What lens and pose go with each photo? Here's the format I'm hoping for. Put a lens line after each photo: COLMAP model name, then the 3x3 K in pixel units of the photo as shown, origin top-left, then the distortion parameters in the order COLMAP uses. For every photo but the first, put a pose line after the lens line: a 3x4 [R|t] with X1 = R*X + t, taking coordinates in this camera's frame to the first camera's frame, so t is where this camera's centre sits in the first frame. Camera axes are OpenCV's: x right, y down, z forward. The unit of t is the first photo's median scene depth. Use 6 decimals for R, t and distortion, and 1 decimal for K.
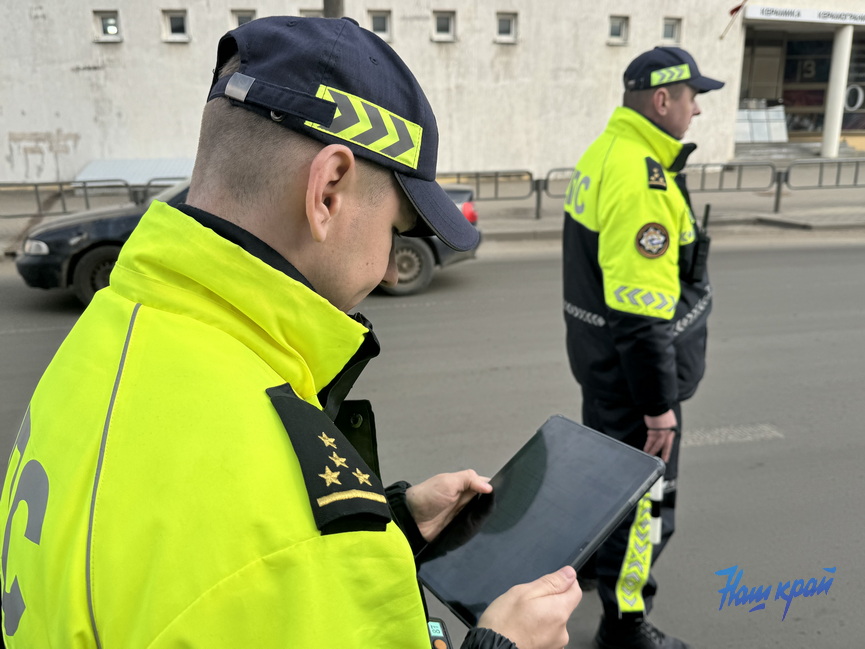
lens RADIAL K [[726.4, 0, 432.5], [0, 726.4, 324.5], [0, 0, 1]] dist [0.036332, -0.081896]
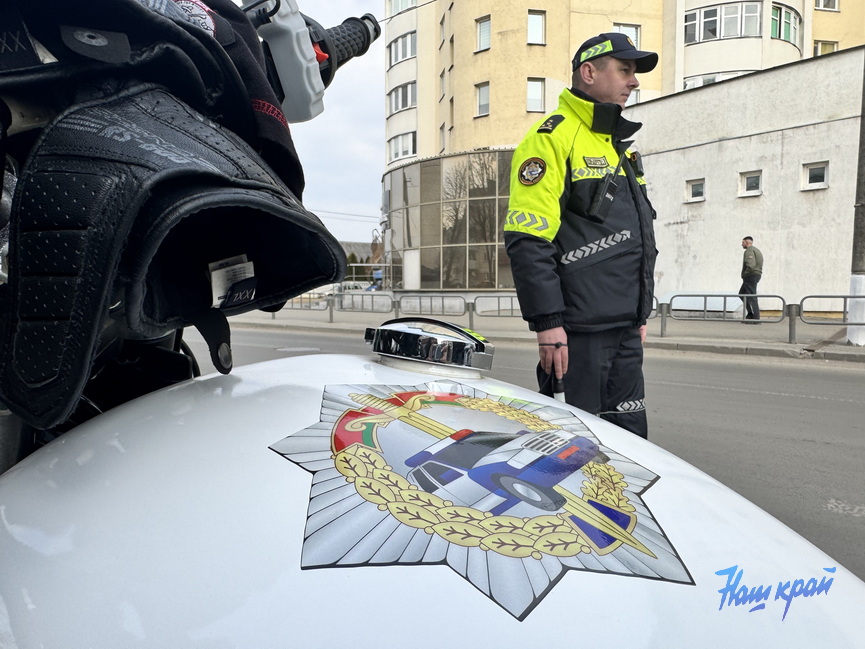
lens RADIAL K [[600.9, 0, 418.7], [0, 600.9, 326.0], [0, 0, 1]] dist [-0.002577, 0.002288]
pose [[0.602192, 0.058127, -0.796233, 0.118593], [-0.218821, 0.971169, -0.094597, 0.032044], [0.767778, 0.231198, 0.597549, 0.037368]]
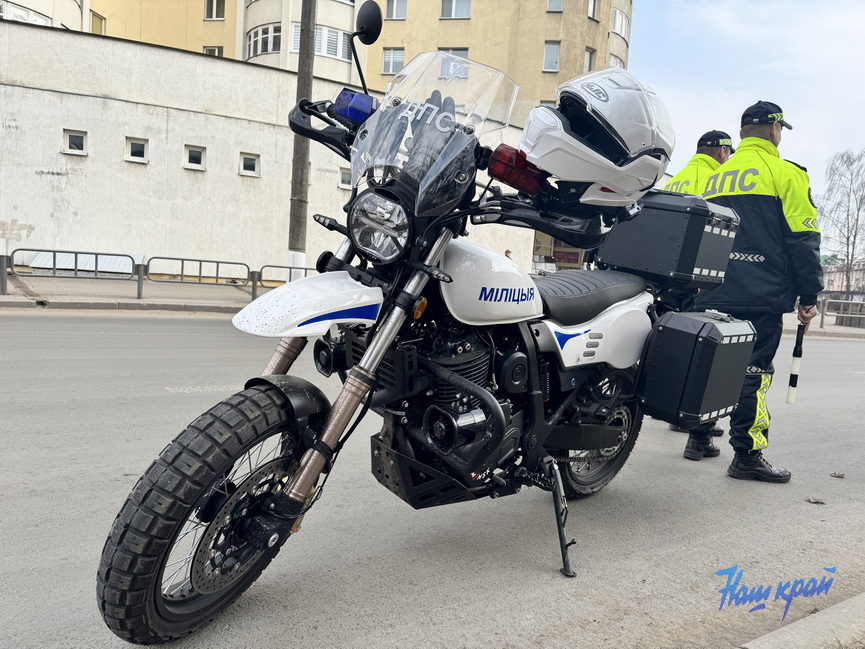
lens RADIAL K [[613.1, 0, 436.6], [0, 613.1, 327.5], [0, 0, 1]] dist [0.071016, -0.101097]
pose [[0.950233, 0.050593, 0.307406, -0.170463], [0.006168, 0.983477, -0.180926, 0.082571], [-0.311480, 0.173818, 0.934220, -0.098710]]
